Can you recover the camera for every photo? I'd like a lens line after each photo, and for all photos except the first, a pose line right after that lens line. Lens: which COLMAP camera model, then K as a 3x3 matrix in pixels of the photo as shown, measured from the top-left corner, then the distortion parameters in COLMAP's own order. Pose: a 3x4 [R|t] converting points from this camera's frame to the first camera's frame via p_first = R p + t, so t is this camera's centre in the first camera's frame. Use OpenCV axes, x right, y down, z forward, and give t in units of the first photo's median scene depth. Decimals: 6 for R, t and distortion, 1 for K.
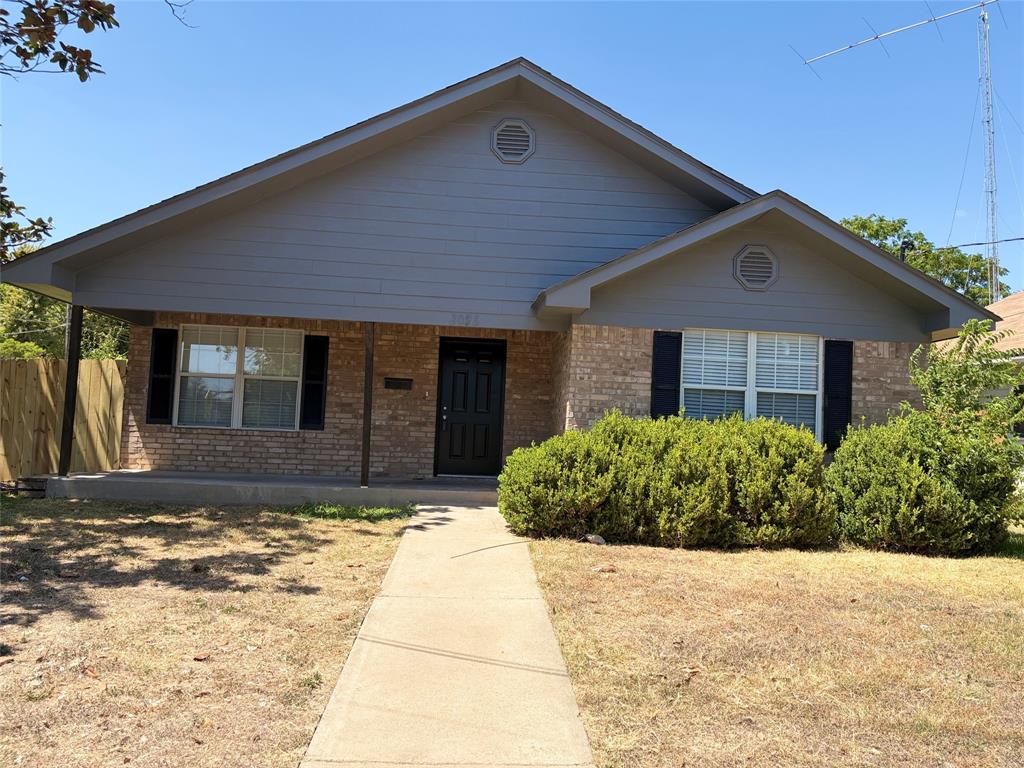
lens RADIAL K [[777.6, 0, 512.0], [0, 777.6, 384.0], [0, 0, 1]] dist [0.028917, -0.034522]
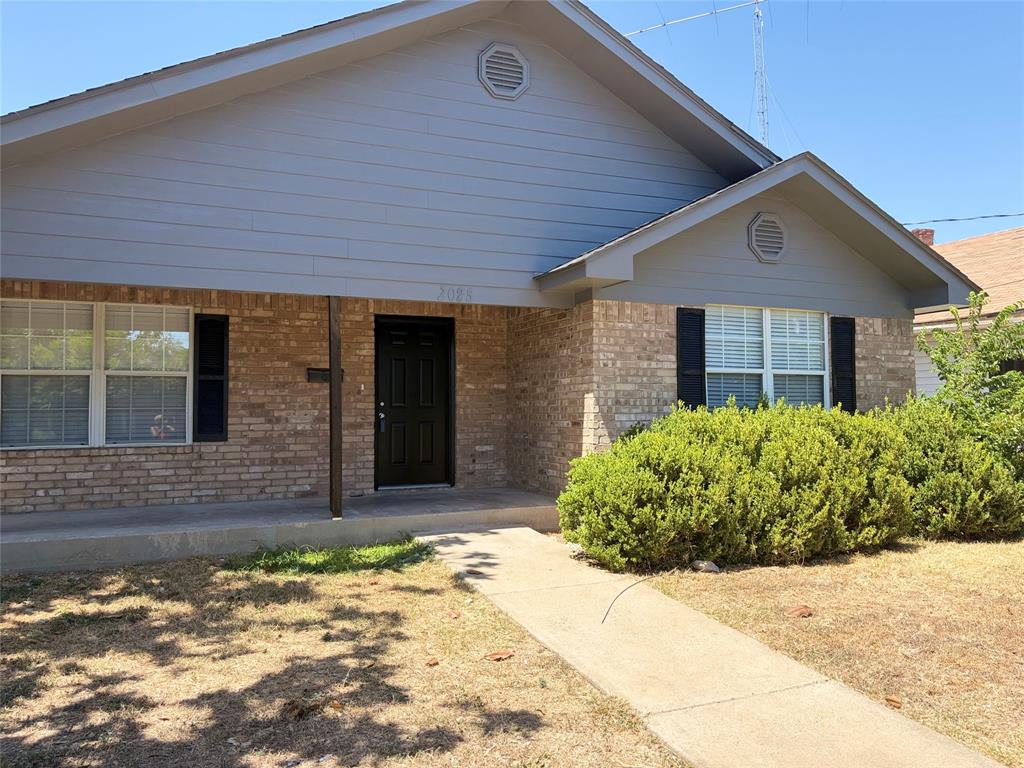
lens RADIAL K [[791.6, 0, 534.3], [0, 791.6, 371.7], [0, 0, 1]] dist [0.003370, 0.006410]
pose [[0.940568, -0.030277, 0.338253, -0.255411], [0.024088, 0.999457, 0.022482, -0.019925], [-0.338750, -0.012998, 0.940787, 0.218254]]
